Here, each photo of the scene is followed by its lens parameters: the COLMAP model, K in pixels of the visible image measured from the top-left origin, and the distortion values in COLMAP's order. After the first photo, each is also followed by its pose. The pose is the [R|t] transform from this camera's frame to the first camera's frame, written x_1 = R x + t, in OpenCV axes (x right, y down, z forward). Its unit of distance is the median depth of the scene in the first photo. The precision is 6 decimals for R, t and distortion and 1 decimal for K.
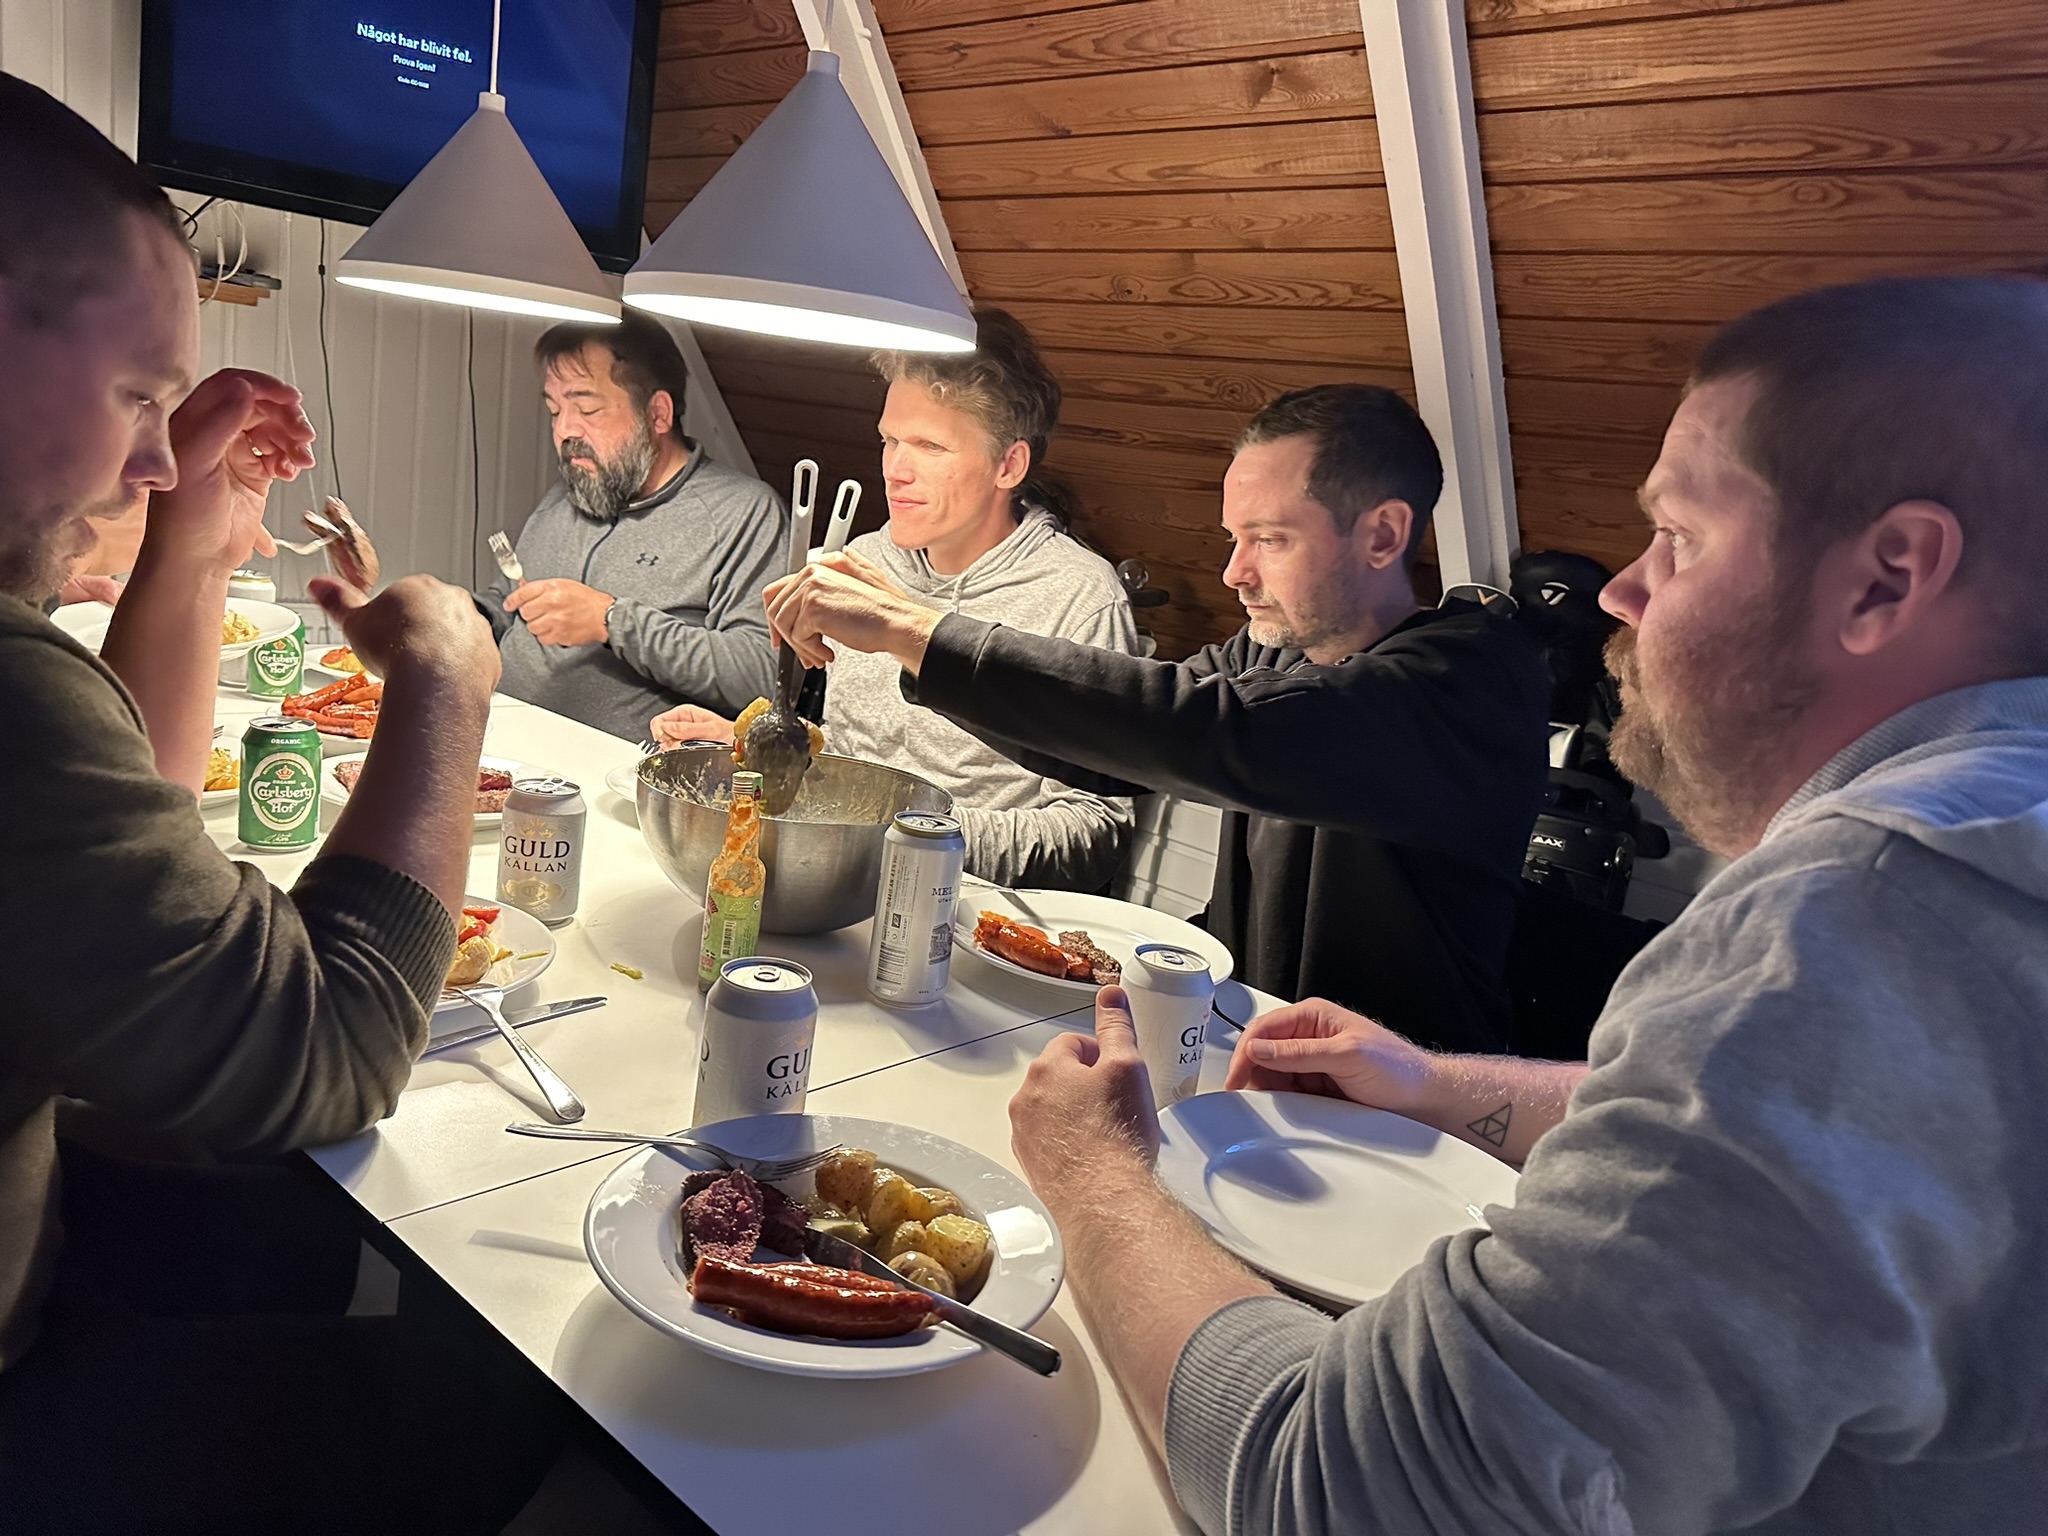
lens RADIAL K [[1485.5, 0, 1024.0], [0, 1485.5, 768.0], [0, 0, 1]] dist [-0.000307, -0.005071]
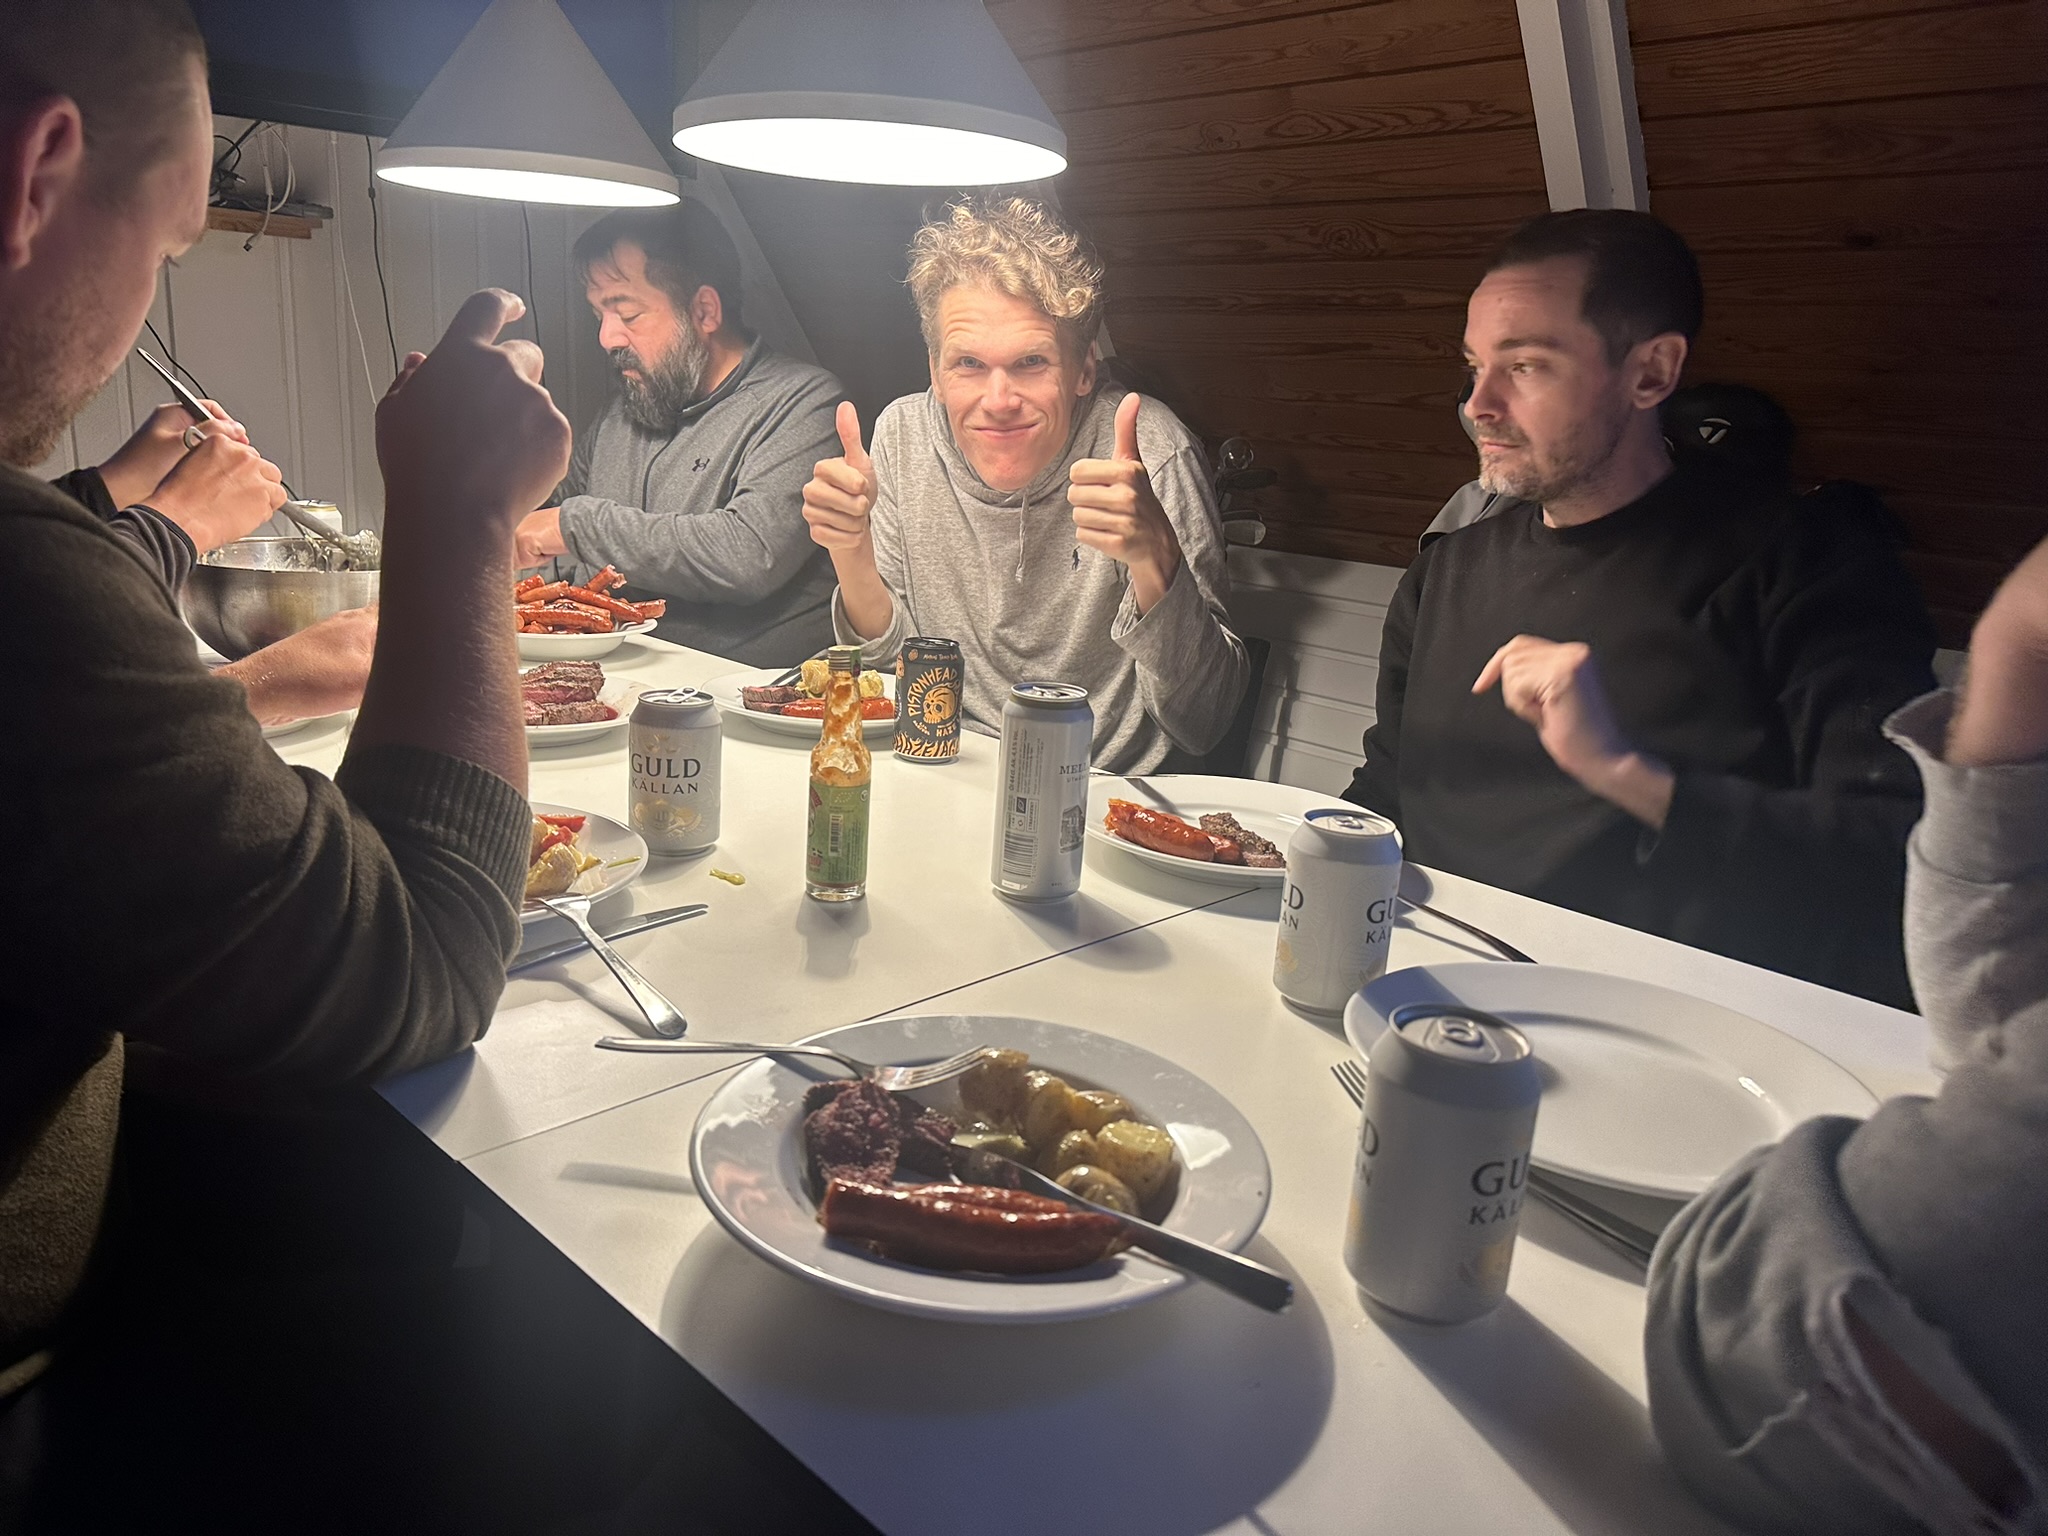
lens RADIAL K [[1485.5, 0, 1024.0], [0, 1485.5, 768.0], [0, 0, 1]] dist [-0.000307, -0.005071]
pose [[0.996259, -0.057087, -0.064876, -0.033807], [0.059968, 0.997258, 0.043369, 0.054628], [0.062222, -0.047097, 0.996950, 0.150043]]
